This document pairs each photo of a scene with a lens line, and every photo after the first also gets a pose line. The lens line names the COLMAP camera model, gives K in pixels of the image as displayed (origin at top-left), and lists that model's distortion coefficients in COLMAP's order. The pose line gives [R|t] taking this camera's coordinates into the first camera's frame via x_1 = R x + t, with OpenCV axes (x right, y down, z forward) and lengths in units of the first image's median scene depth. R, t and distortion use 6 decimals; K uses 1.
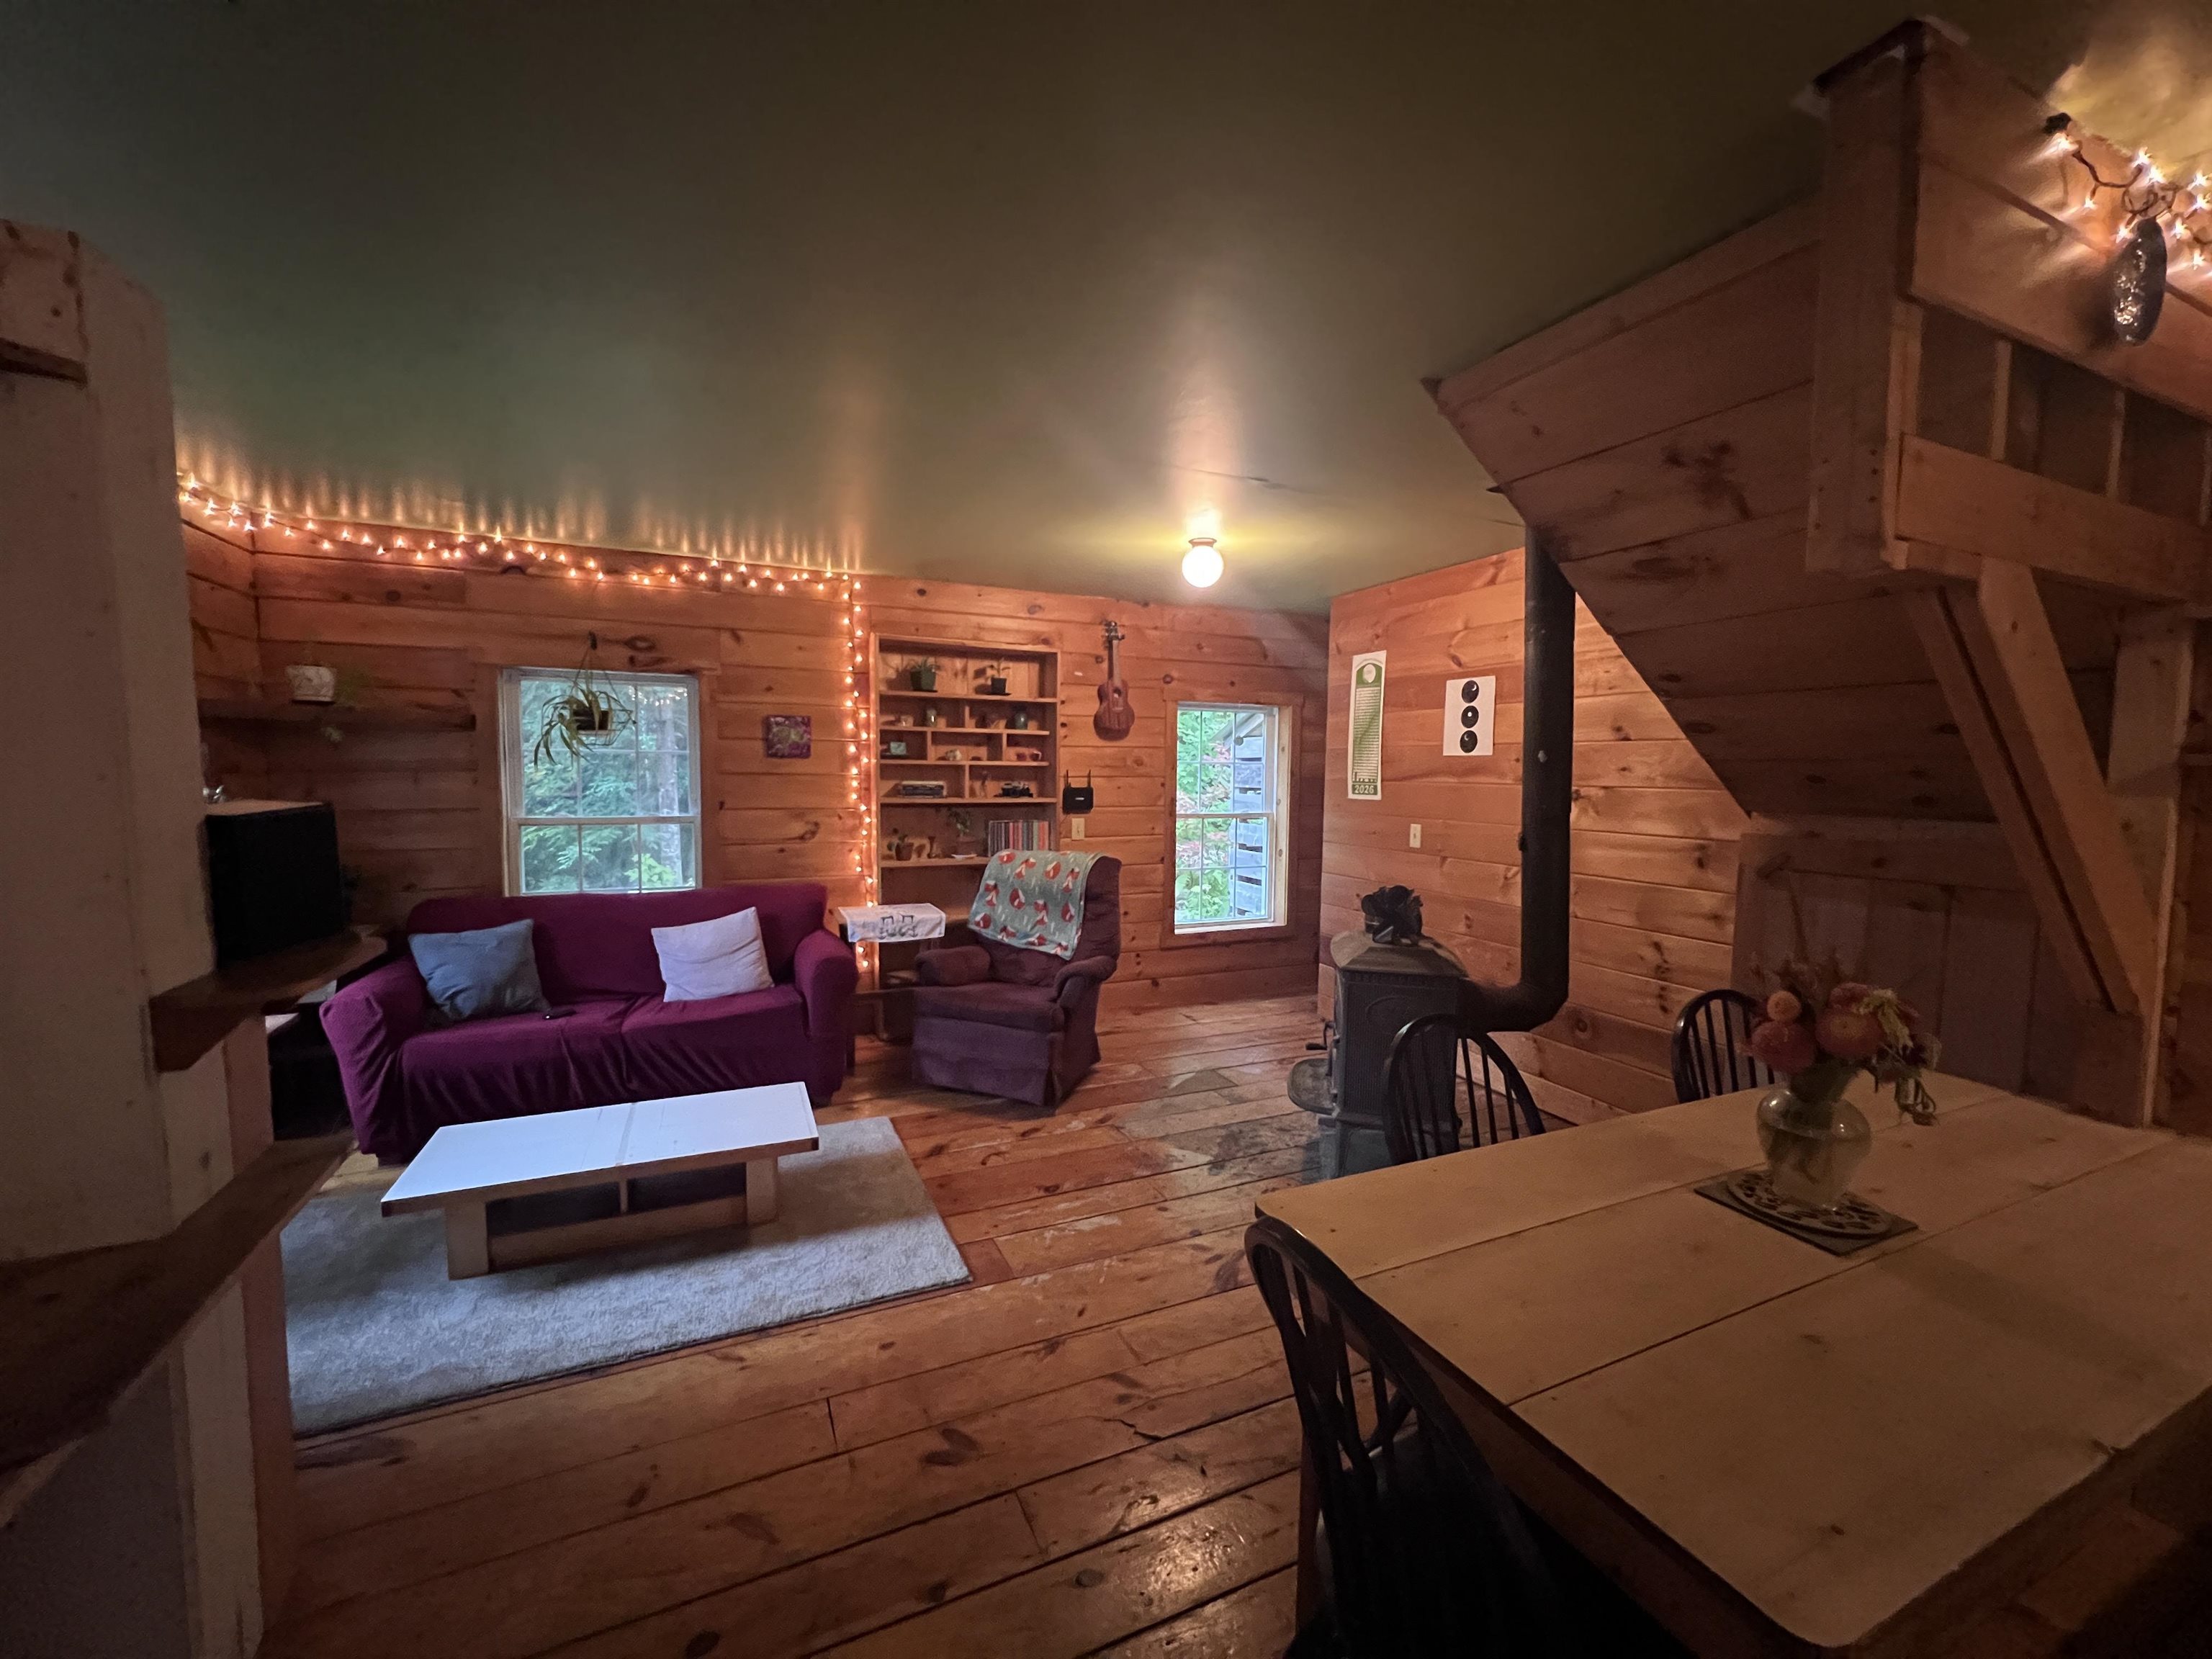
lens RADIAL K [[885.5, 0, 1105.1], [0, 885.5, 831.4], [0, 0, 1]] dist [-0.002341, 0.000784]
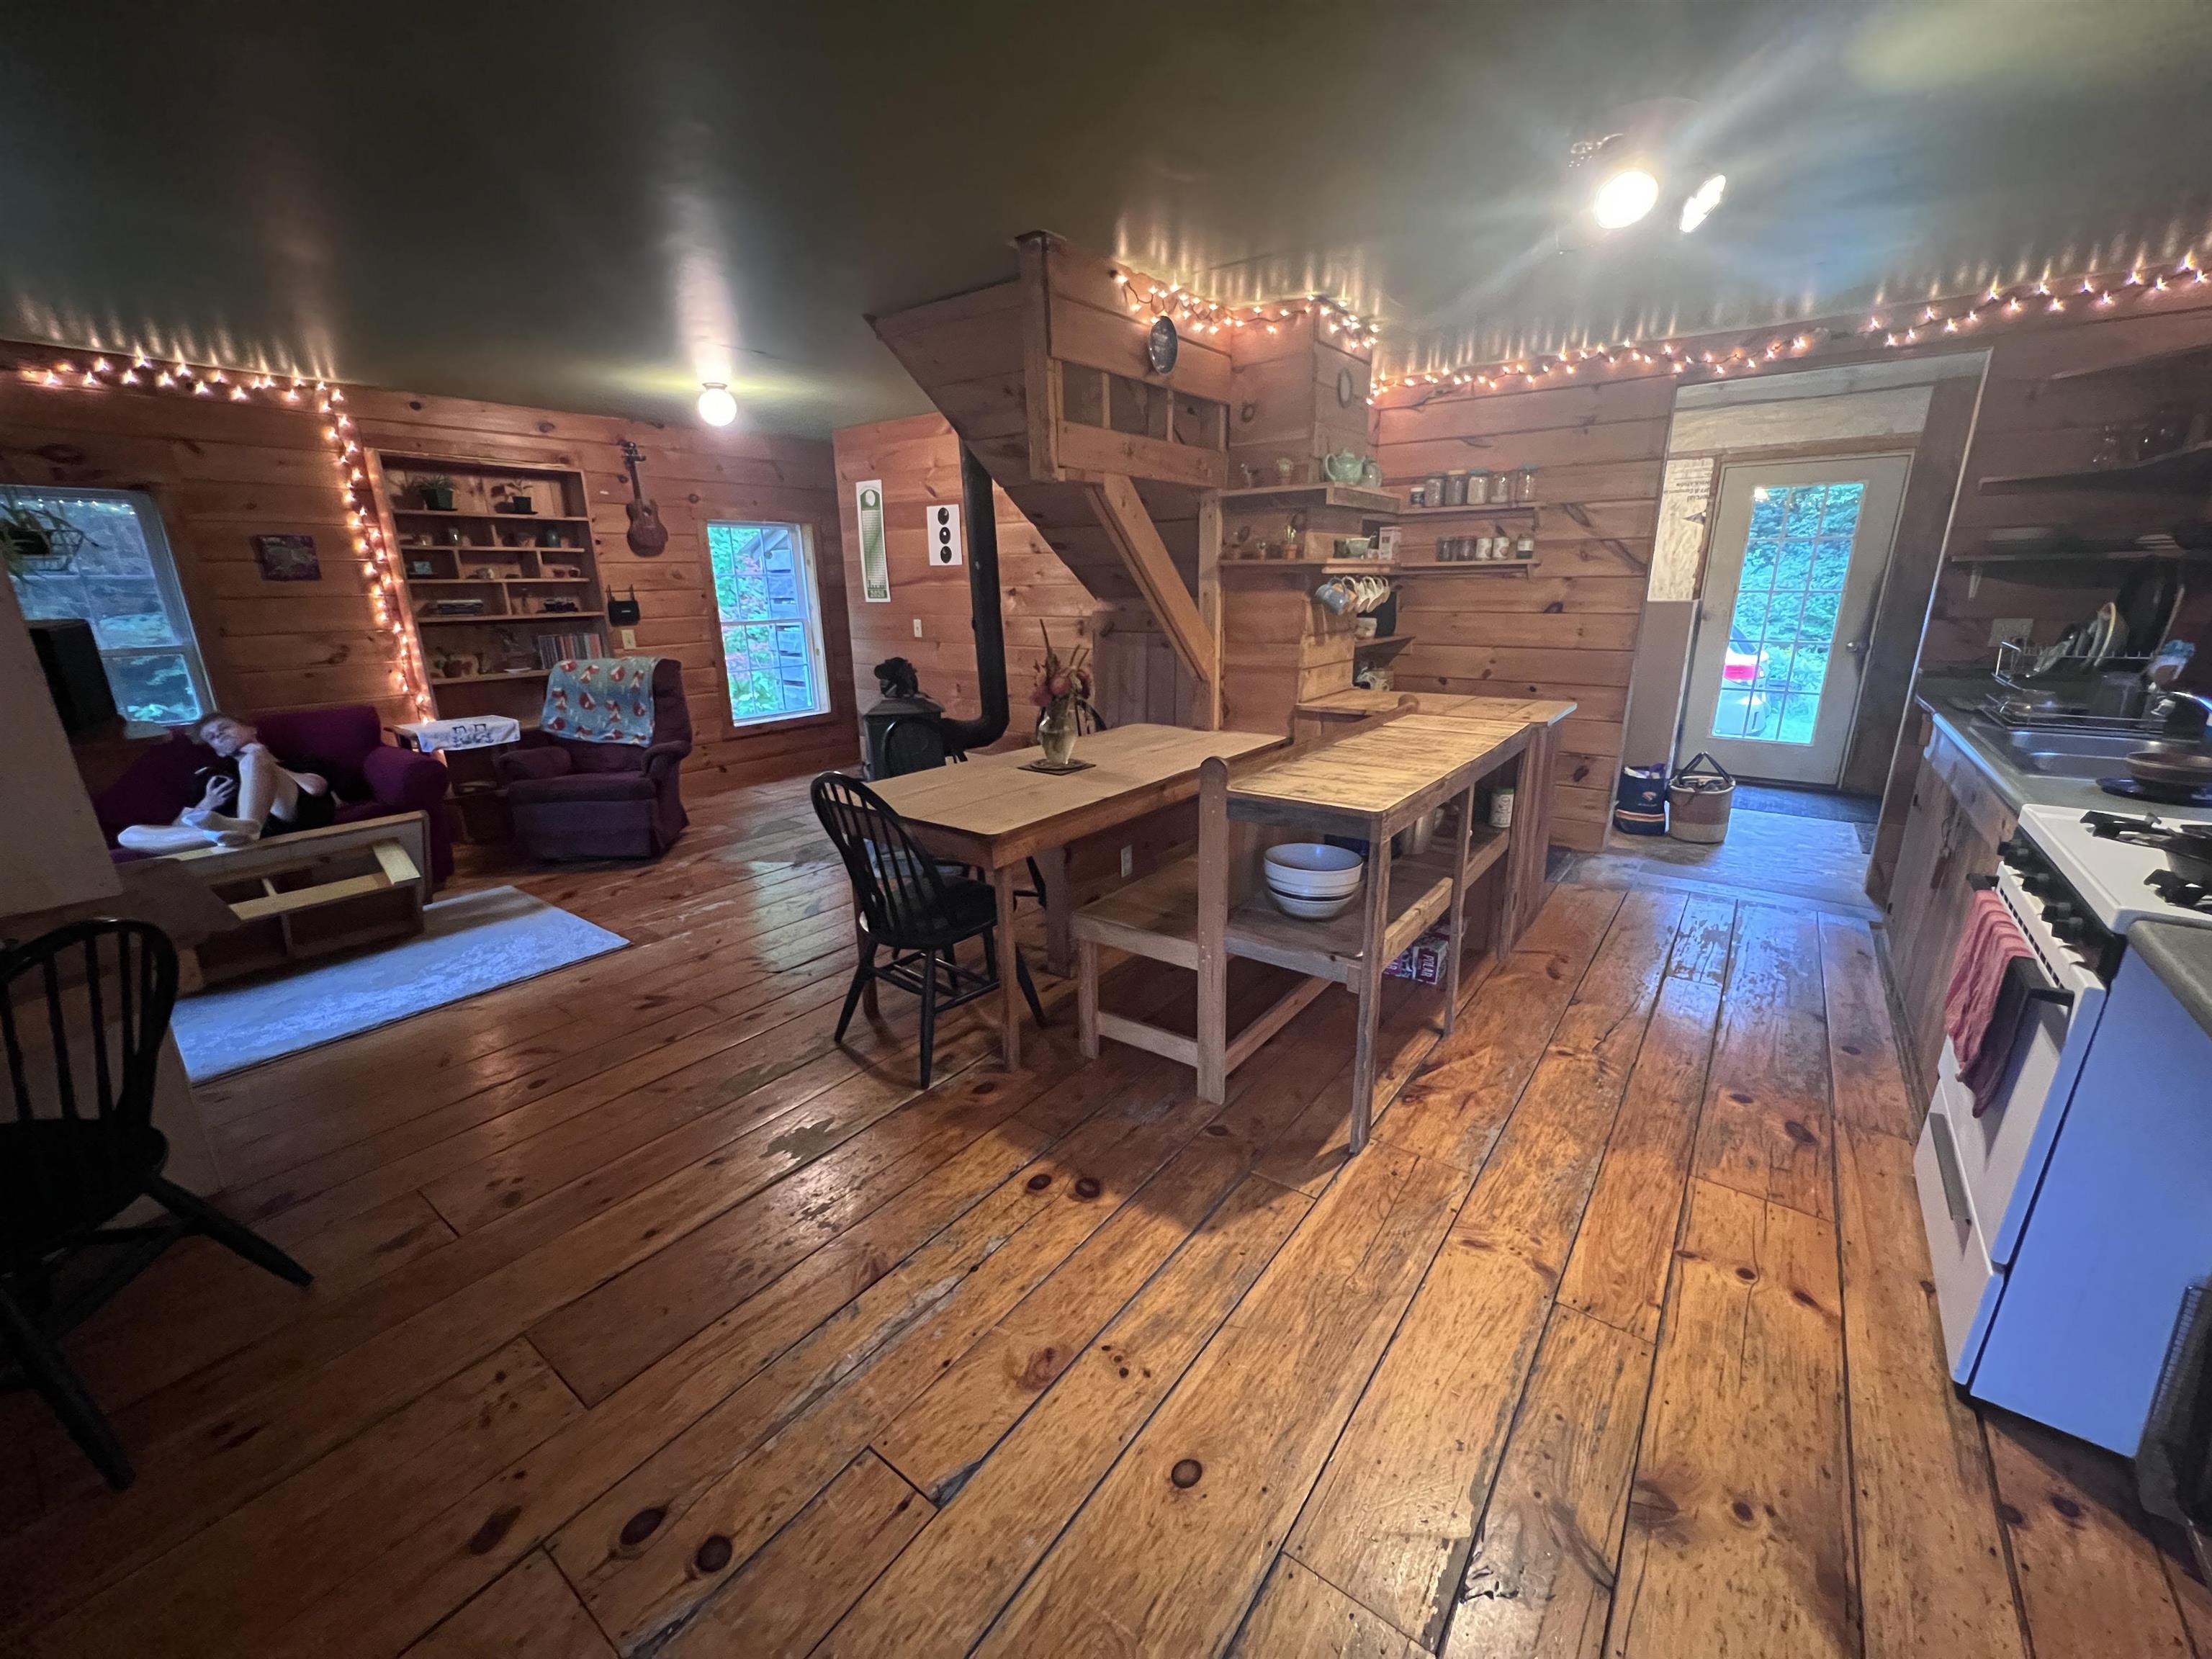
lens RADIAL K [[885.5, 0, 1107.4], [0, 885.5, 833.8], [0, 0, 1]] dist [-0.002341, 0.000784]
pose [[0.875304, -0.156861, 0.457425, -0.062839], [0.058491, 0.973325, 0.221849, 0.029244], [-0.480023, -0.167429, 0.861130, -0.362749]]
